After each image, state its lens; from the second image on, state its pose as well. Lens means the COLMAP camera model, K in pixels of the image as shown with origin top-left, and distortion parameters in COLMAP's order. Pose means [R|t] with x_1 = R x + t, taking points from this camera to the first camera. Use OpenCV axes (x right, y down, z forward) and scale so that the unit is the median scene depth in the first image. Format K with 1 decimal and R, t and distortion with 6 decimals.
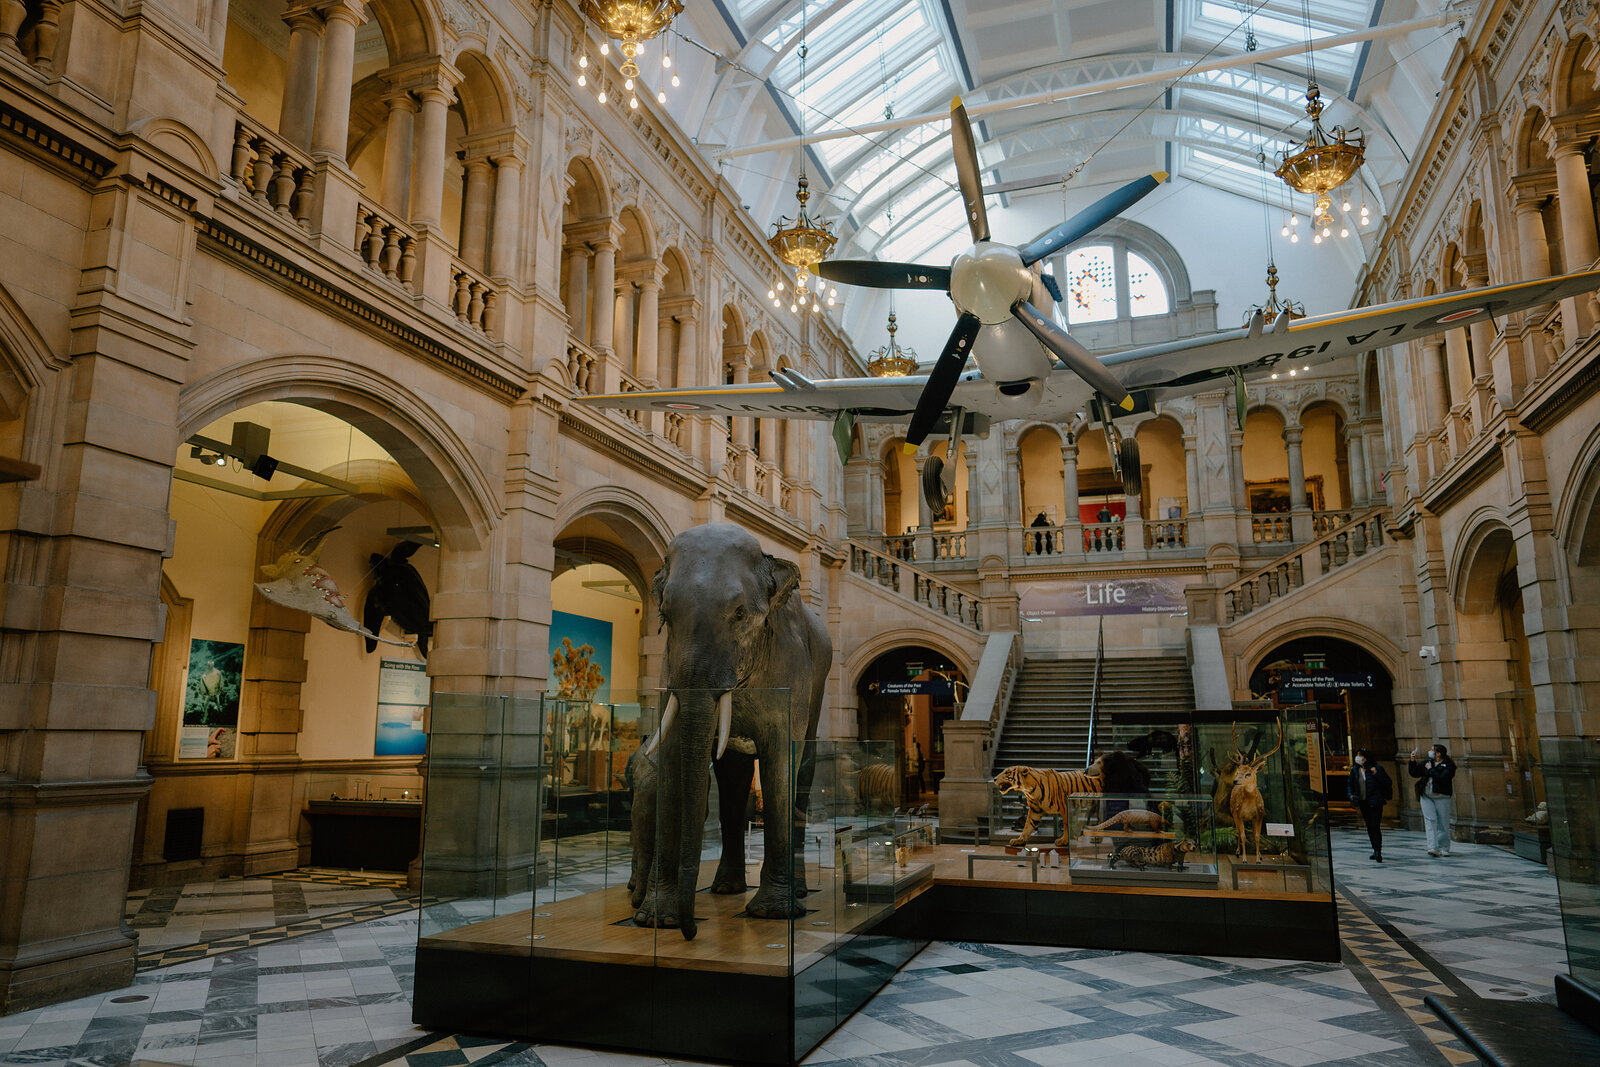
lens RADIAL K [[1072.7, 0, 786.1], [0, 1072.7, 537.0], [0, 0, 1]] dist [-0.033189, 0.044197]
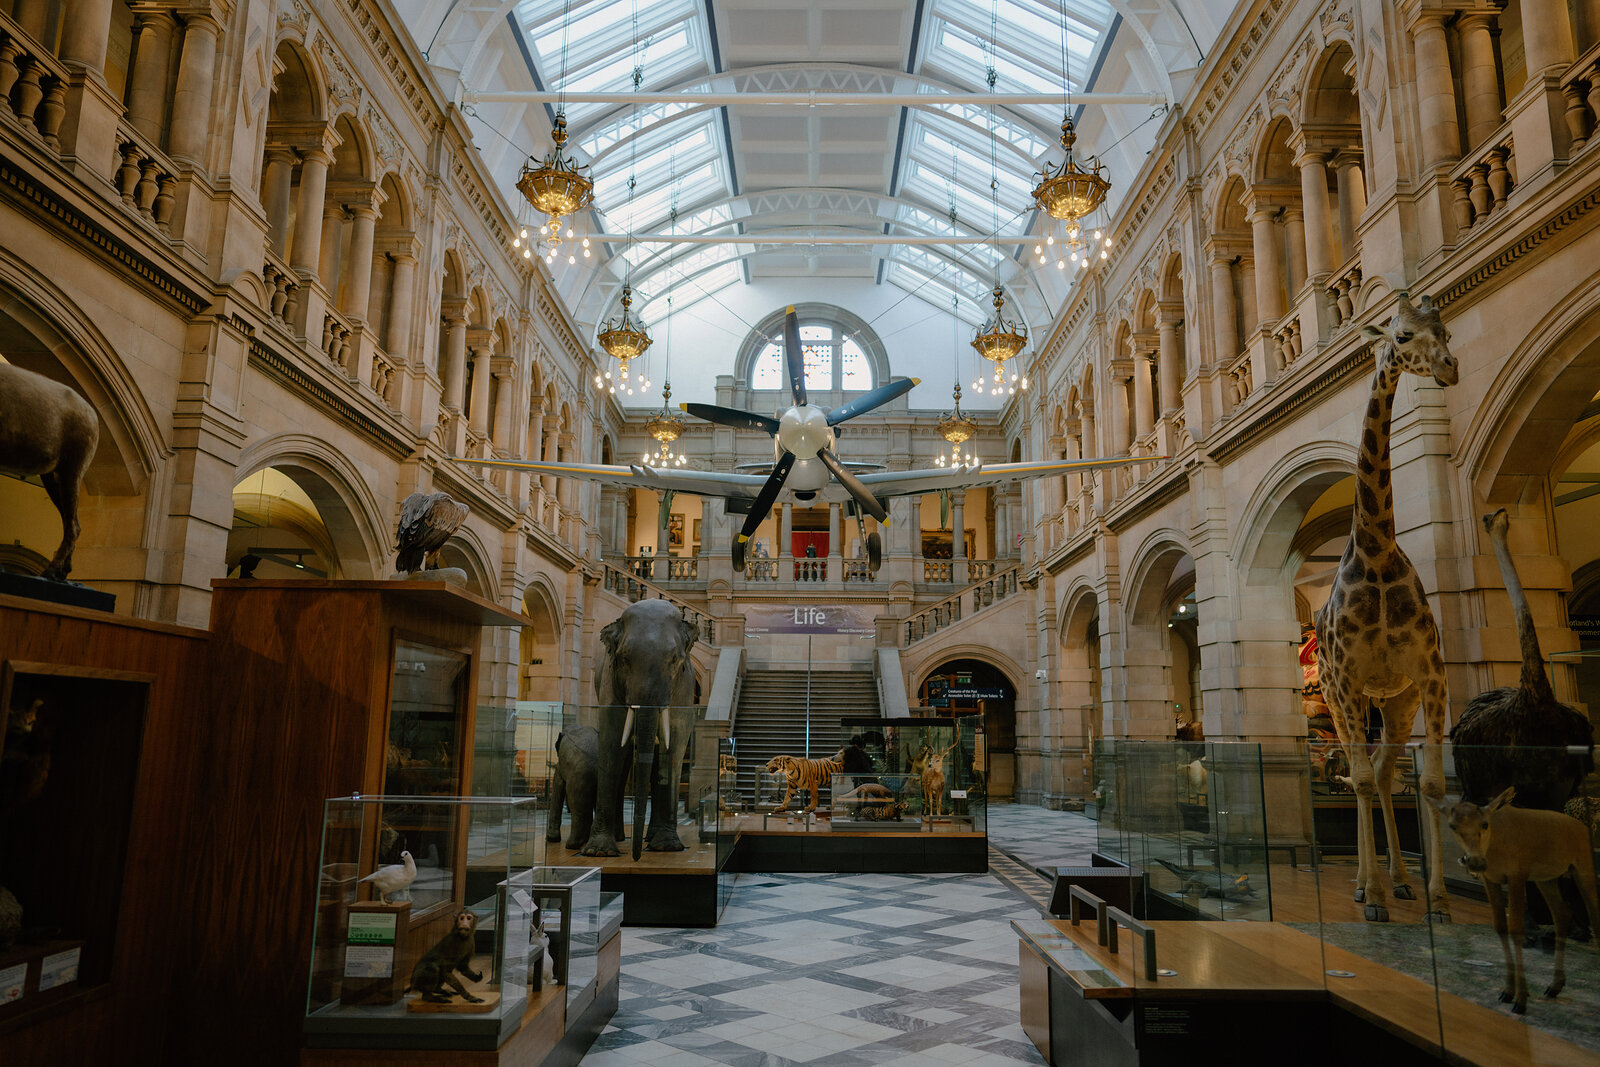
lens RADIAL K [[1072.7, 0, 800.5], [0, 1072.7, 528.9], [0, 0, 1]] dist [-0.033189, 0.044197]
pose [[0.947222, 0.065735, 0.313767, -0.171510], [-0.065249, 0.997796, -0.012062, -0.052512], [-0.313868, -0.009048, 0.949424, -0.264425]]
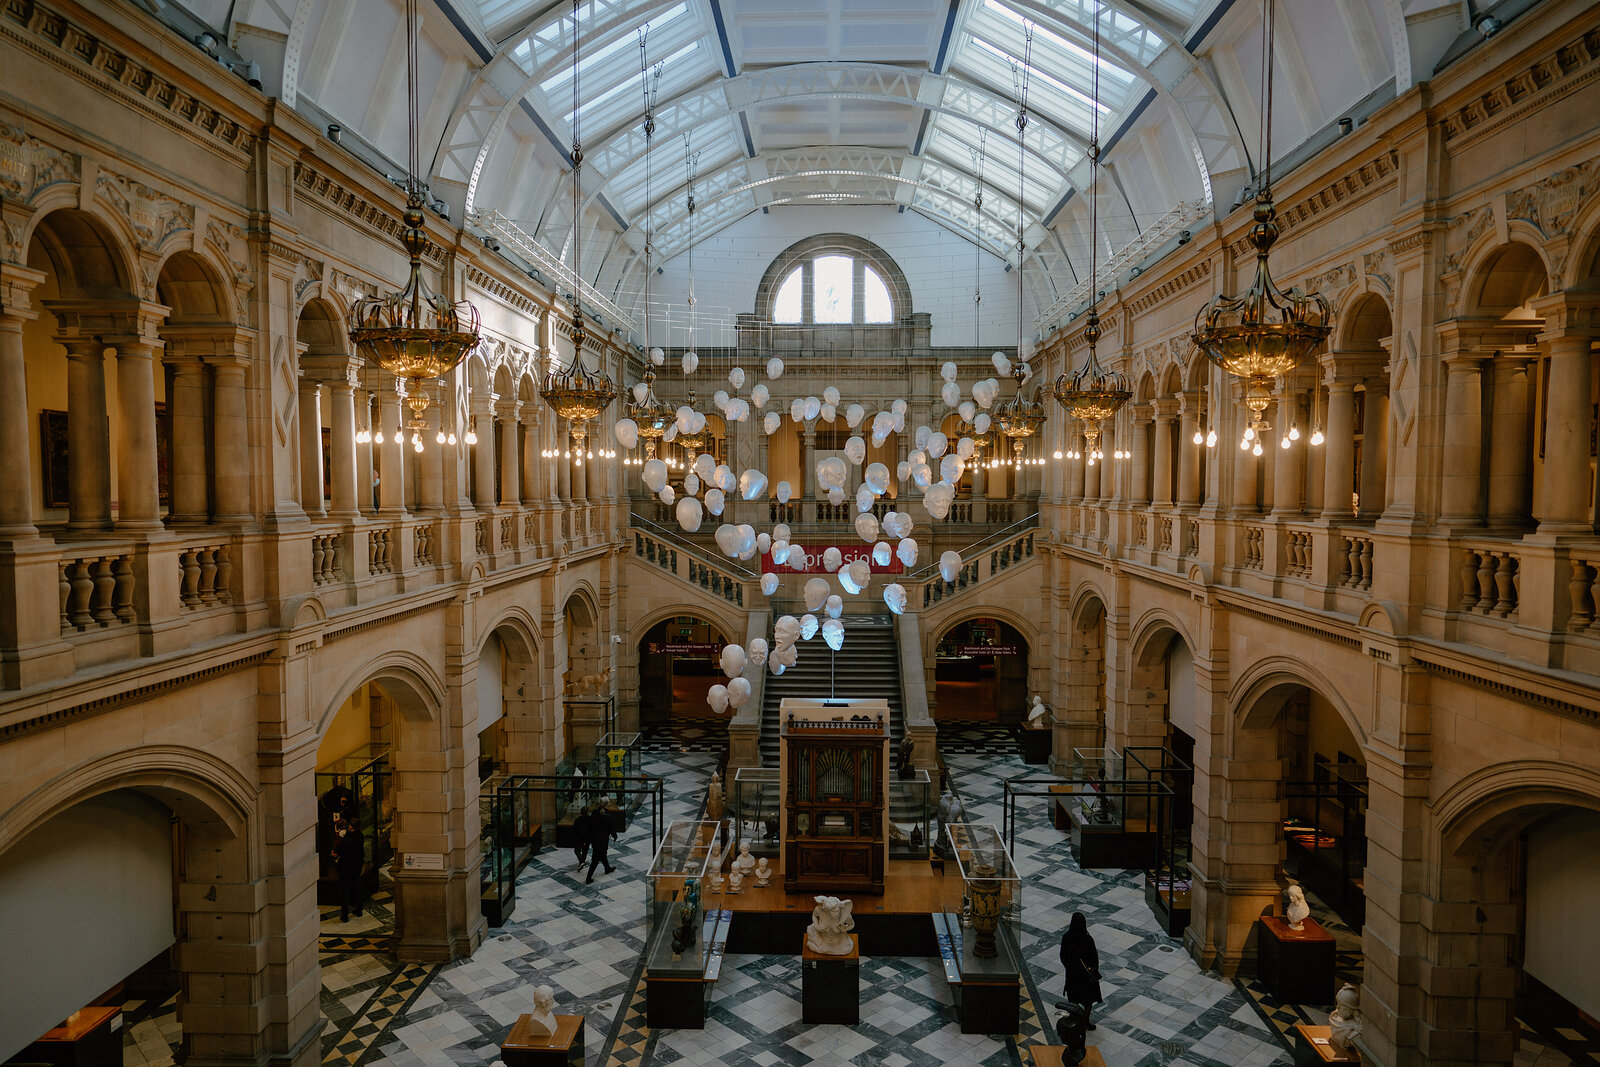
lens RADIAL K [[1072.7, 0, 795.1], [0, 1072.7, 540.5], [0, 0, 1]] dist [-0.033189, 0.044197]
pose [[0.954497, -0.024457, 0.297216, -0.206628], [-0.048009, 0.971031, 0.234082, -0.445914], [-0.294331, -0.237700, 0.925672, -0.269916]]
